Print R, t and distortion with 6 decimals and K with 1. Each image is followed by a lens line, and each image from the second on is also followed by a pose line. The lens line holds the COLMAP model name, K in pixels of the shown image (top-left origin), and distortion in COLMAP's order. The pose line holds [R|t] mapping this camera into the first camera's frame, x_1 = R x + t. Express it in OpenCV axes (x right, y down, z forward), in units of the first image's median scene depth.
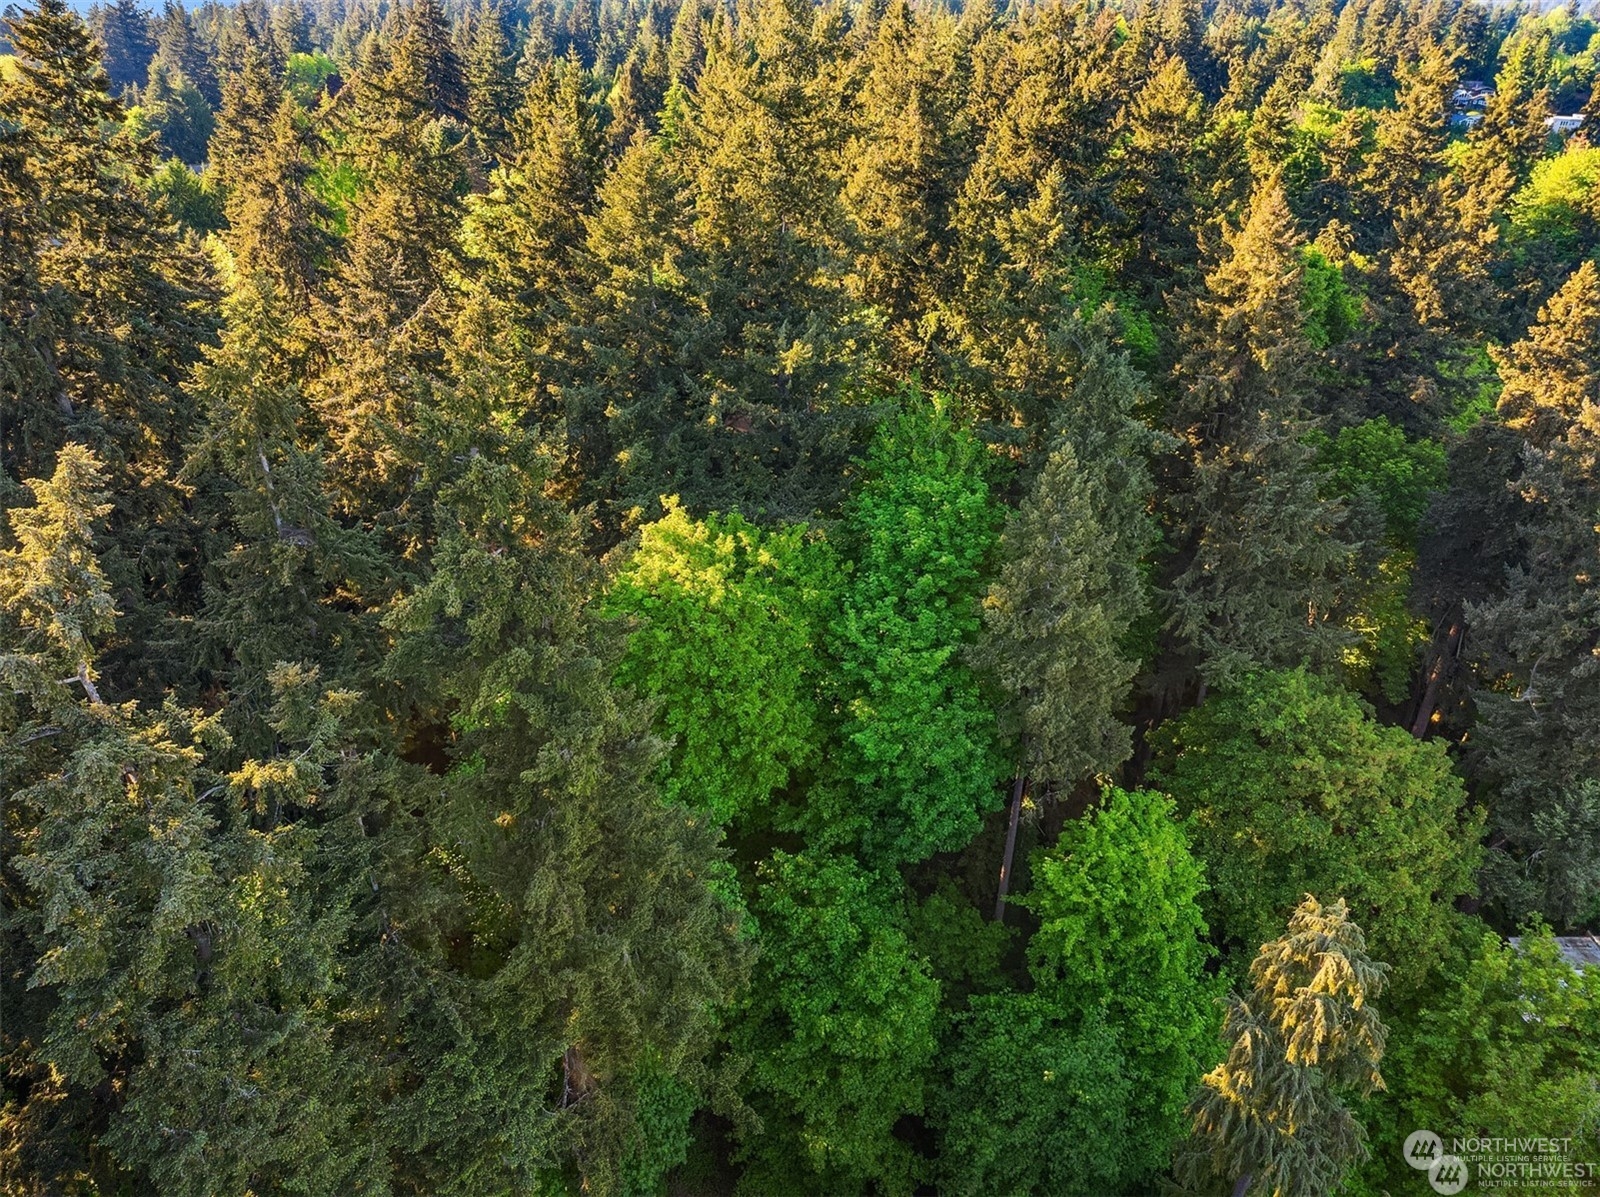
lens RADIAL K [[1130.5, 0, 802.6], [0, 1130.5, 596.7], [0, 0, 1]] dist [-0.042335, 0.017084]
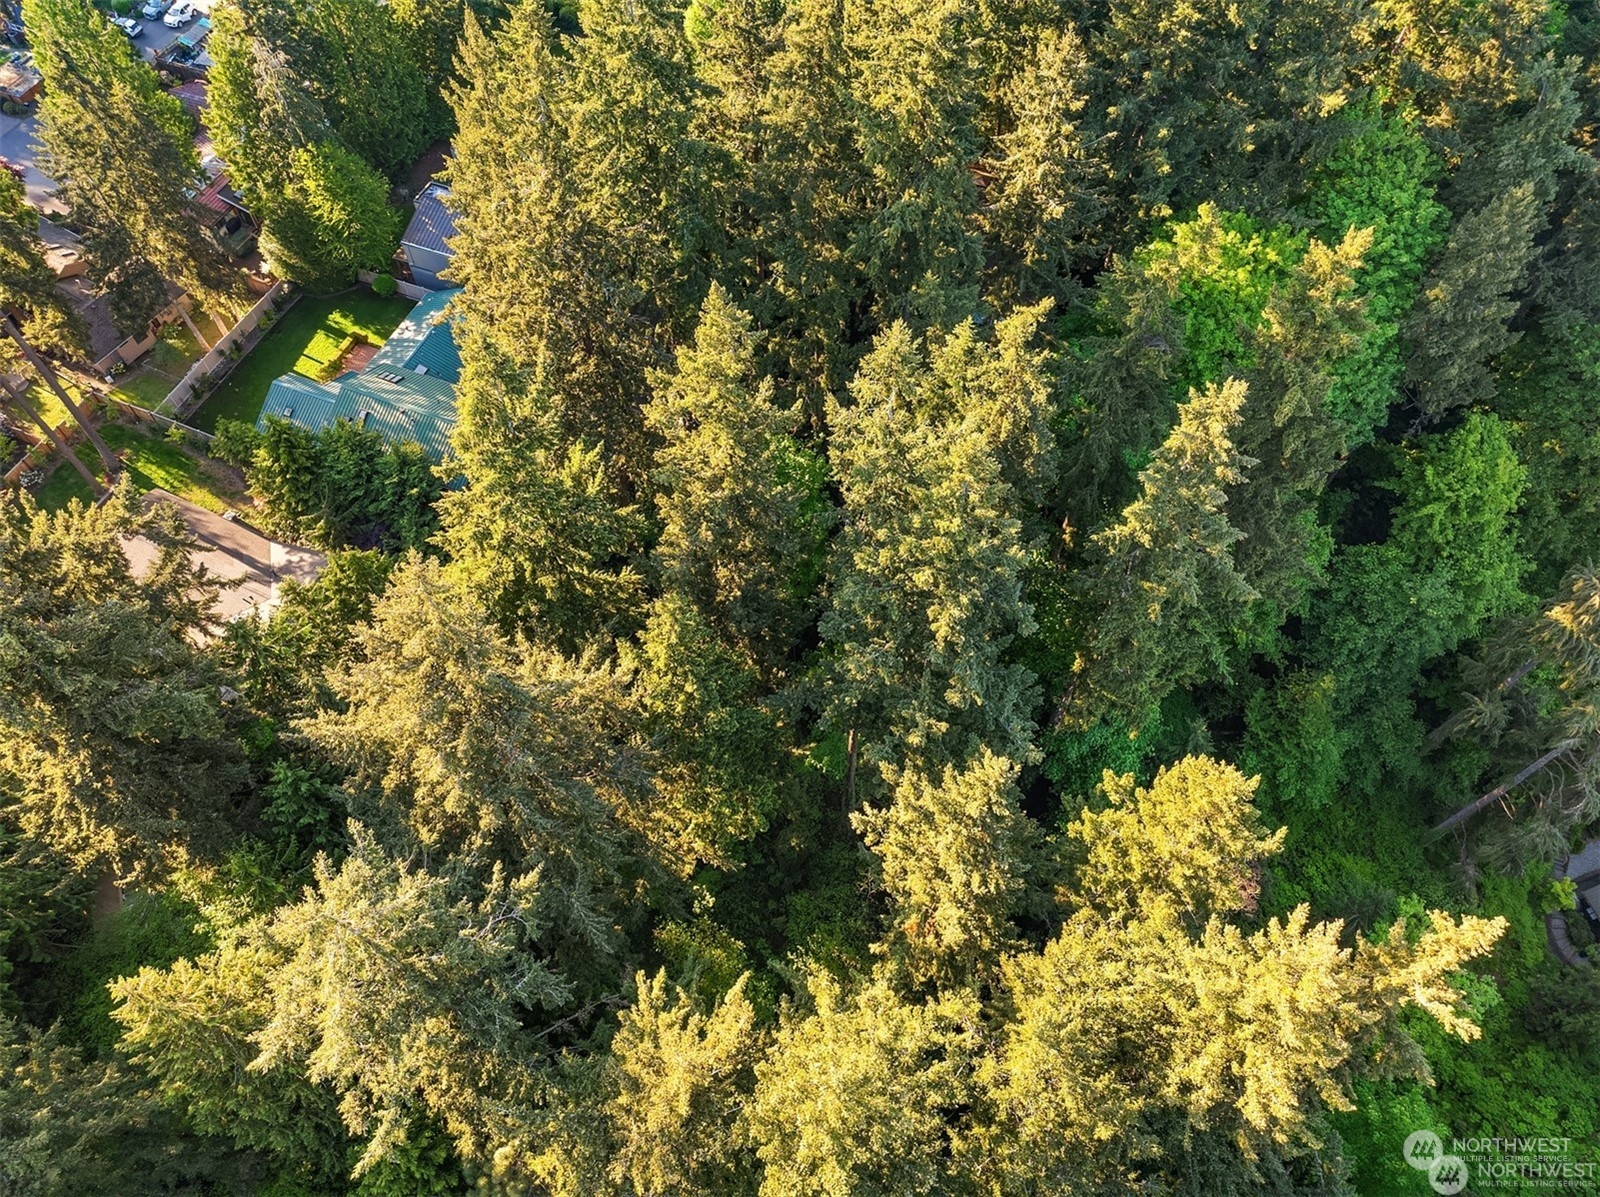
lens RADIAL K [[1130.5, 0, 798.0], [0, 1130.5, 596.8], [0, 0, 1]] dist [-0.042335, 0.017084]
pose [[0.999984, -0.003531, -0.004437, -0.618543], [0.005194, 0.884486, 0.466537, -0.312434], [0.002277, -0.466553, 0.884491, -0.396481]]
